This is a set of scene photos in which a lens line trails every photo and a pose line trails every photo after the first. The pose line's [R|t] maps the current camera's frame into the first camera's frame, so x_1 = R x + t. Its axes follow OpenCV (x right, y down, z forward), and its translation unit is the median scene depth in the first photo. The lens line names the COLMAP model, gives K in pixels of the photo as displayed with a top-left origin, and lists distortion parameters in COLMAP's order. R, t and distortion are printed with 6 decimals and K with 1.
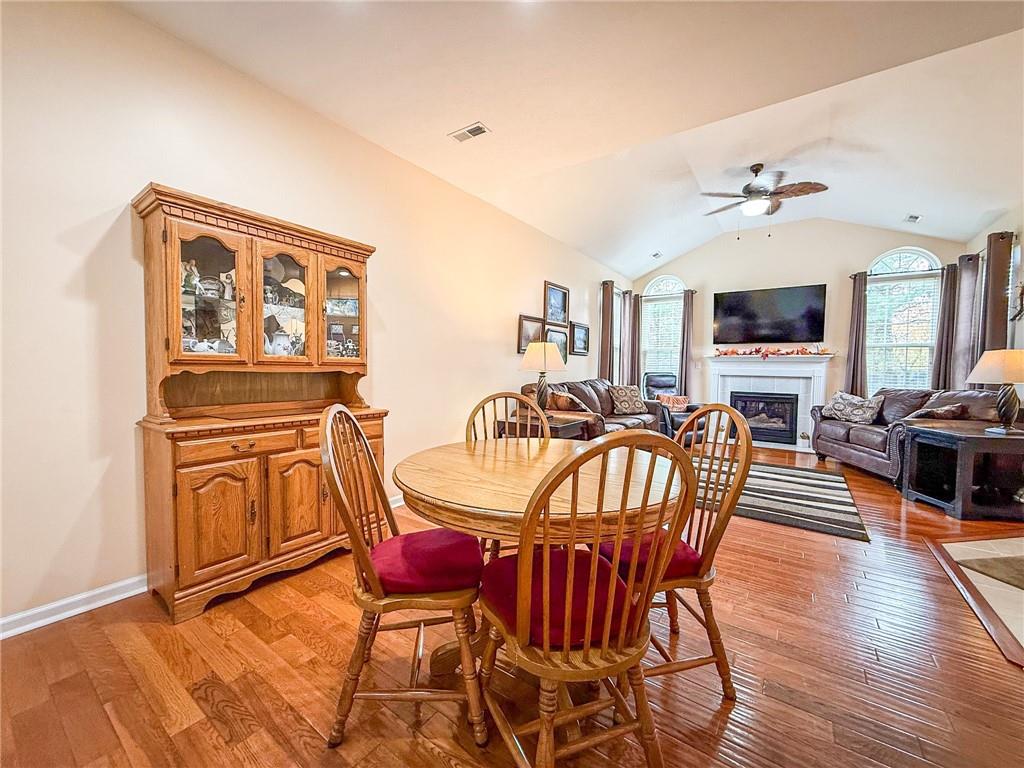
lens RADIAL K [[407.1, 0, 509.8], [0, 407.1, 383.7], [0, 0, 1]] dist [0.000805, 0.000069]
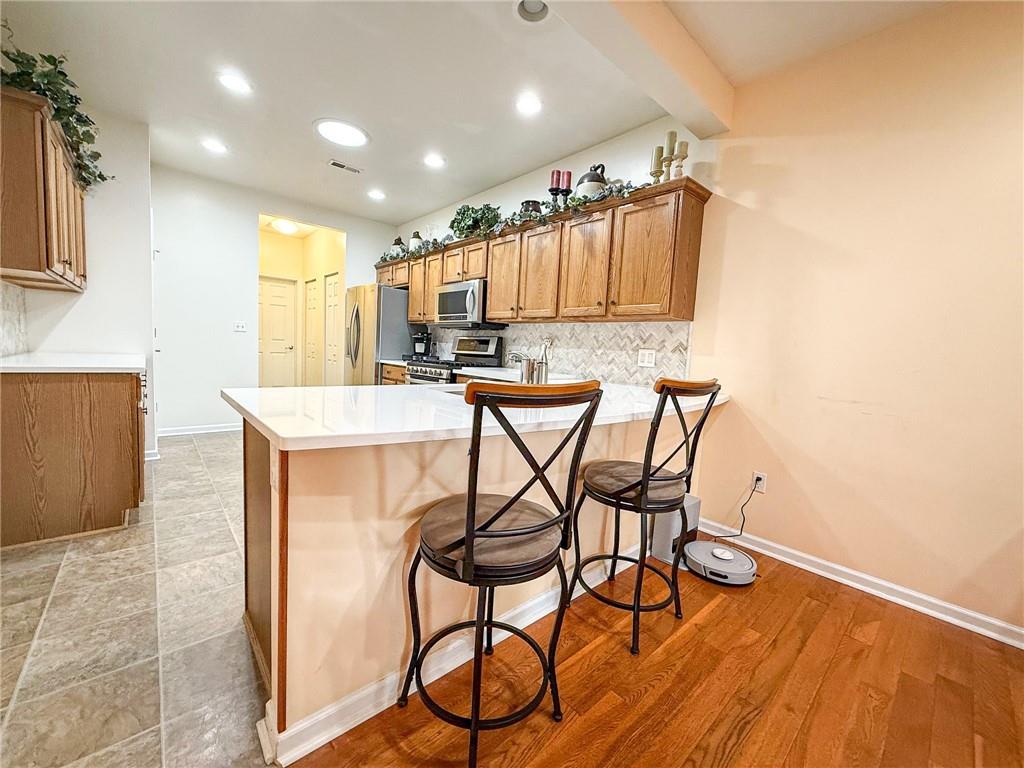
lens RADIAL K [[407.1, 0, 510.3], [0, 407.1, 383.1], [0, 0, 1]] dist [0.000805, 0.000069]
pose [[-0.220660, 0.057030, -0.973682, 0.031055], [-0.093898, 0.992410, 0.079406, 0.000371], [0.970821, 0.108948, -0.213630, 0.015408]]
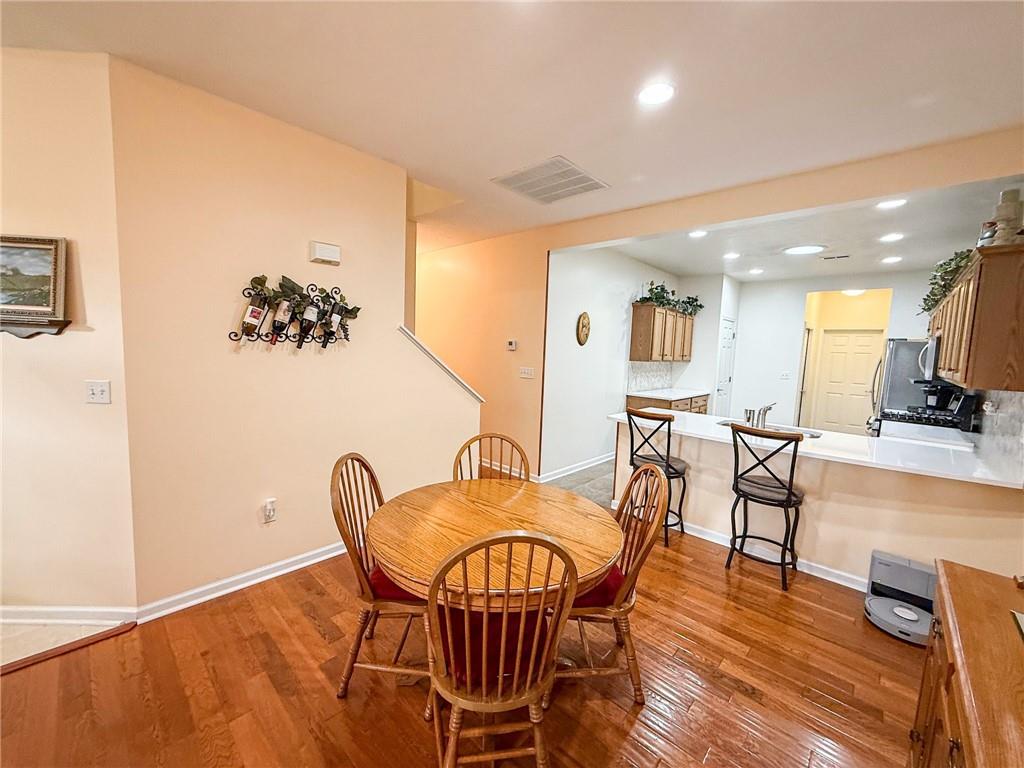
lens RADIAL K [[407.1, 0, 508.7], [0, 407.1, 384.8], [0, 0, 1]] dist [0.000805, 0.000069]
pose [[-0.989899, -0.063322, 0.126846, -0.023975], [-0.046244, 0.989993, 0.133326, -0.098121], [-0.134020, 0.126113, -0.982921, 0.614533]]
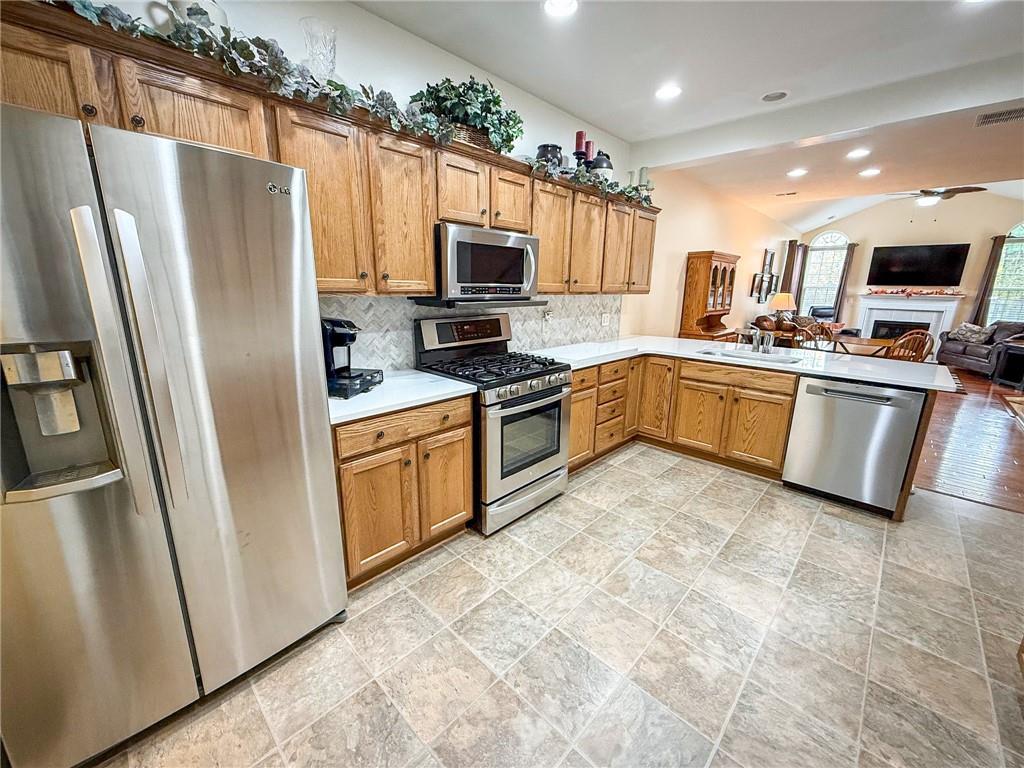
lens RADIAL K [[407.1, 0, 512.9], [0, 407.1, 381.9], [0, 0, 1]] dist [0.000805, 0.000069]
pose [[0.989359, 0.035996, -0.140972, -0.625863], [-0.008488, 0.981541, 0.191064, -0.037980], [0.145247, -0.187835, 0.971402, -0.751795]]
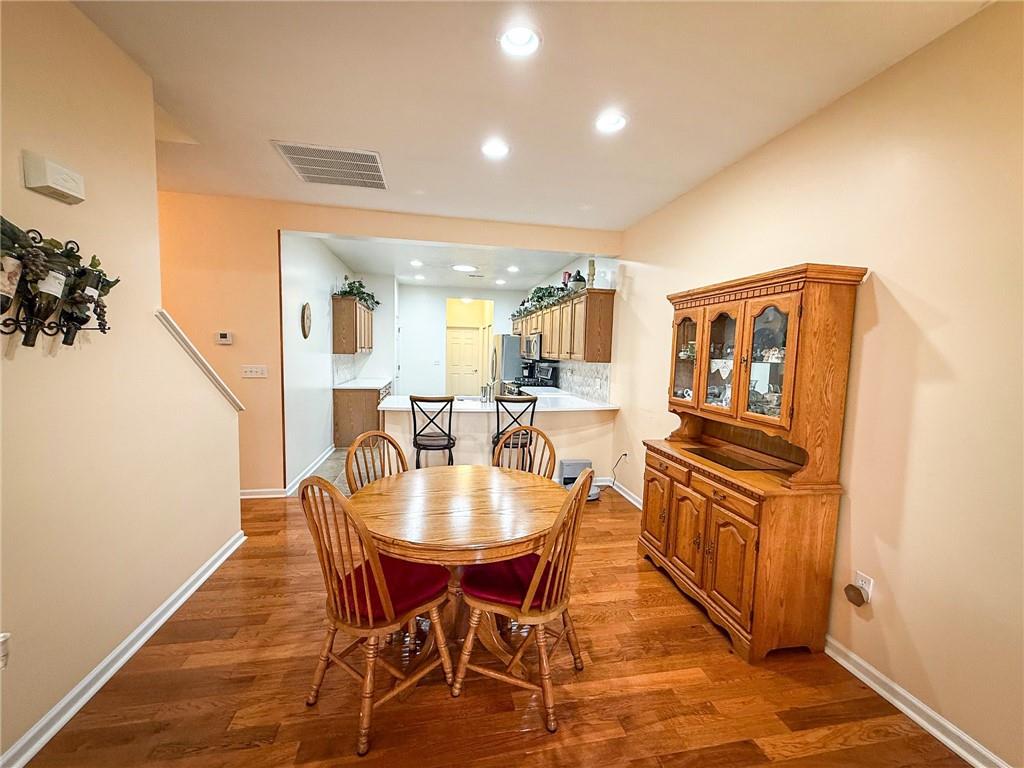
lens RADIAL K [[407.1, 0, 510.7], [0, 407.1, 385.1], [0, 0, 1]] dist [0.000805, 0.000069]
pose [[-0.689911, 0.029696, -0.723285, 0.263713], [-0.061621, 0.993122, 0.099553, -0.084999], [0.721267, 0.113252, -0.683336, 0.576501]]
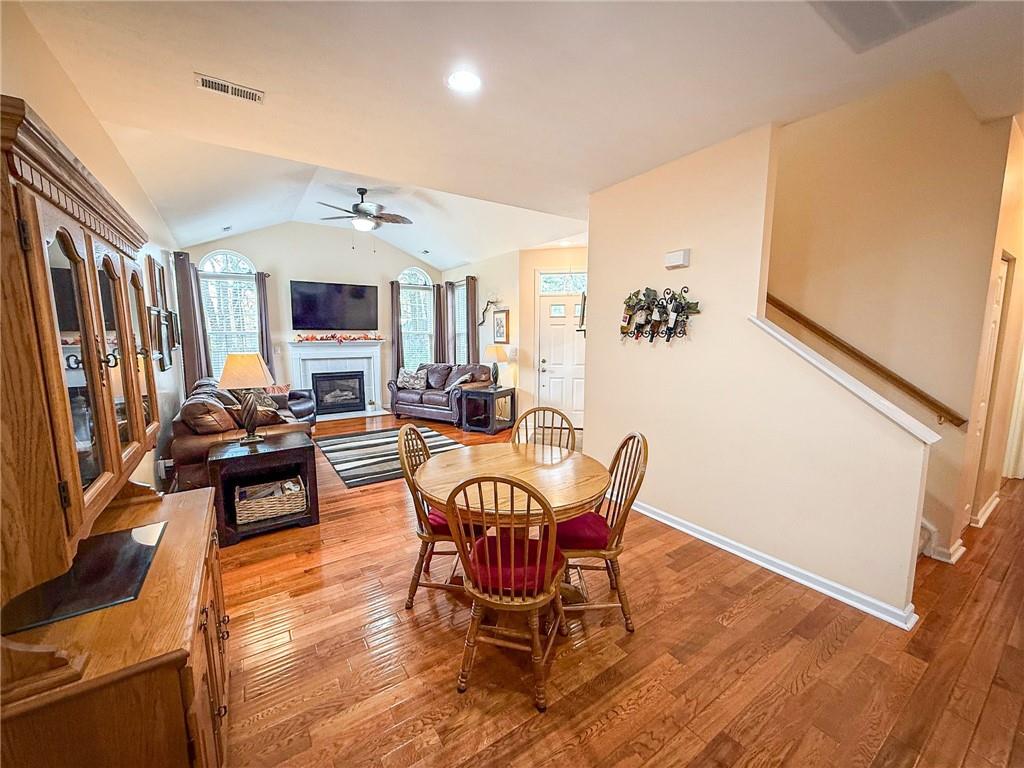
lens RADIAL K [[407.1, 0, 512.6], [0, 407.1, 381.7], [0, 0, 1]] dist [0.000805, 0.000069]
pose [[0.349389, -0.125212, 0.928574, -0.370802], [0.040162, 0.992121, 0.118669, -0.086844], [-0.936117, -0.004168, 0.351665, 0.143962]]
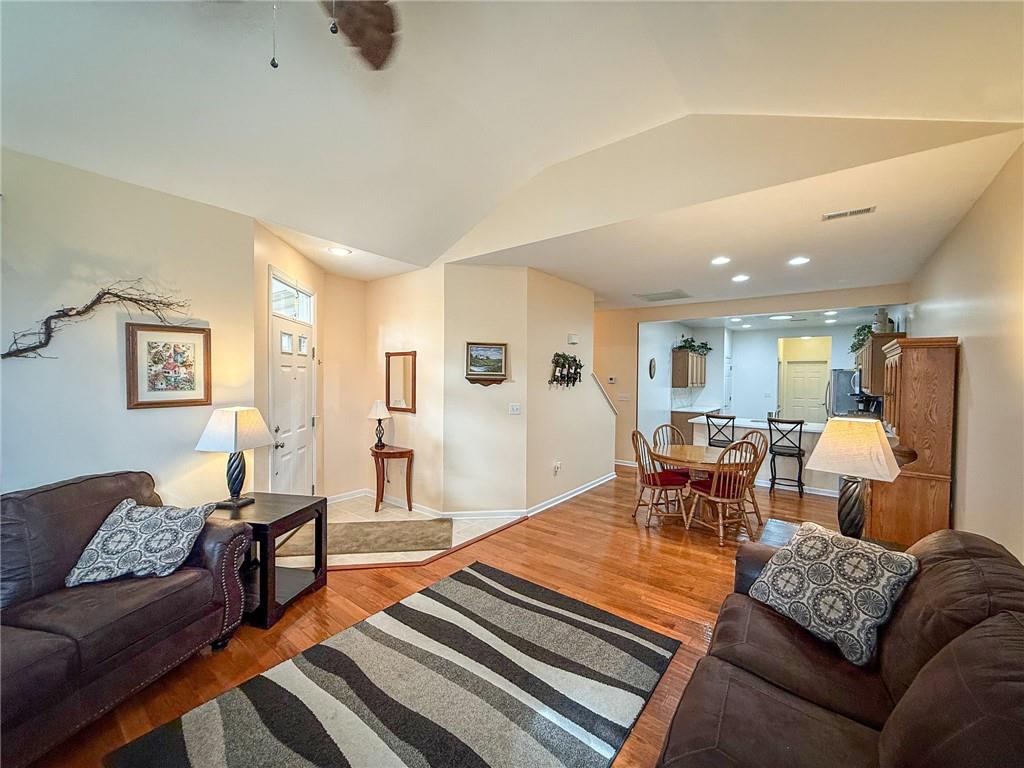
lens RADIAL K [[407.1, 0, 508.9], [0, 407.1, 384.3], [0, 0, 1]] dist [0.000805, 0.000069]
pose [[-0.998699, -0.024979, 0.044458, 0.384357], [-0.022411, 0.998103, 0.057341, -0.123699], [-0.045806, 0.056270, -0.997364, 1.148618]]
